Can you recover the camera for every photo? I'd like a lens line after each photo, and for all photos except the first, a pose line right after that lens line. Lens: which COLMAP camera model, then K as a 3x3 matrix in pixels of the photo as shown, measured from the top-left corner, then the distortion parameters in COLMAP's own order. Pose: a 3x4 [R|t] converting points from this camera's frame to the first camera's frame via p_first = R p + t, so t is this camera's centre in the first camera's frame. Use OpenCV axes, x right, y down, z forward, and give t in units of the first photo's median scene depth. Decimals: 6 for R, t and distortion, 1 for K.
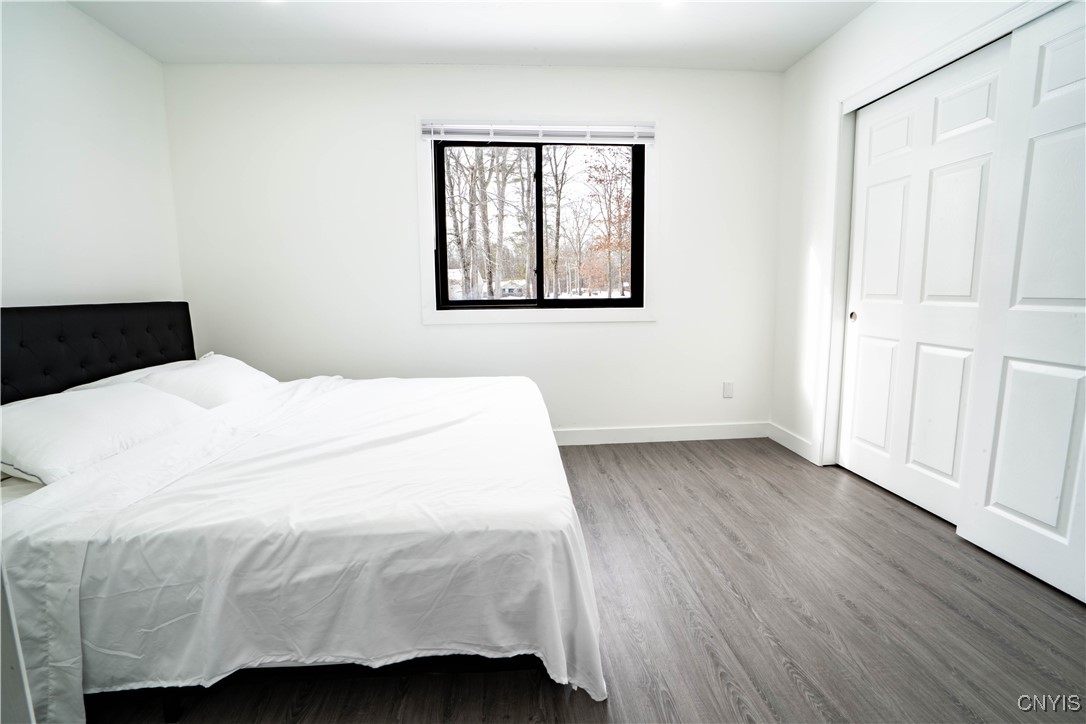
lens RADIAL K [[502.0, 0, 535.5], [0, 502.0, 368.5], [0, 0, 1]] dist [-0.041636, 0.005784]
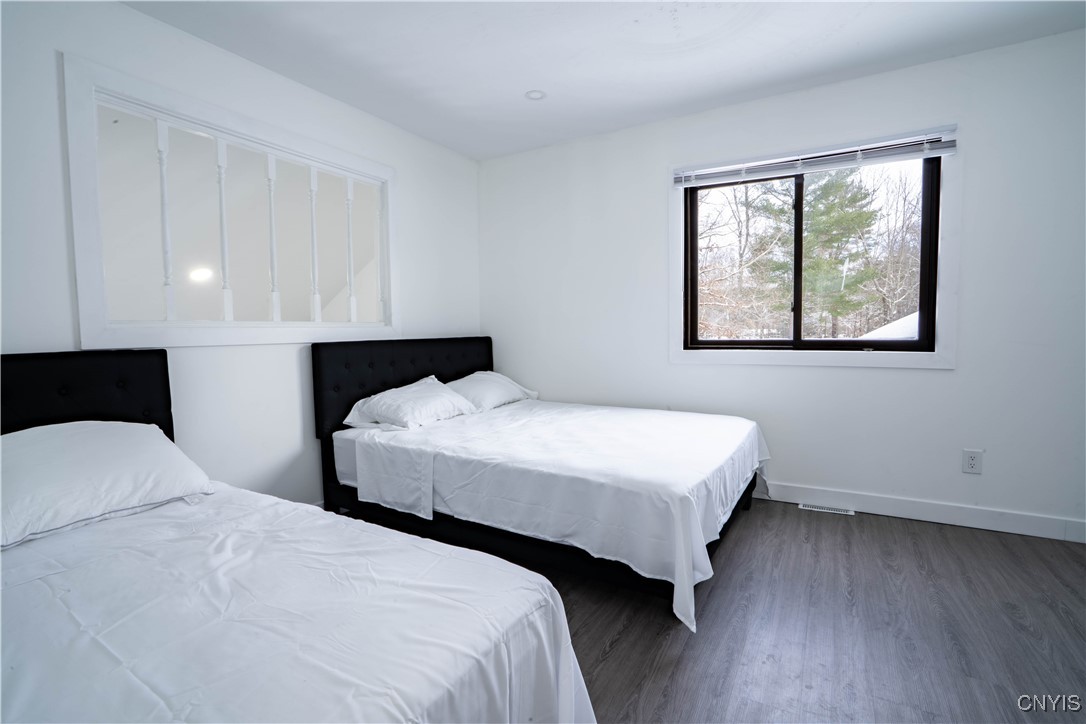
lens RADIAL K [[502.0, 0, 542.6], [0, 502.0, 353.4], [0, 0, 1]] dist [-0.041636, 0.005784]
pose [[0.842609, 0.023490, -0.538013, 0.111688], [-0.081862, 0.993025, -0.084851, -0.001448], [0.532267, 0.115539, 0.838655, 0.008070]]
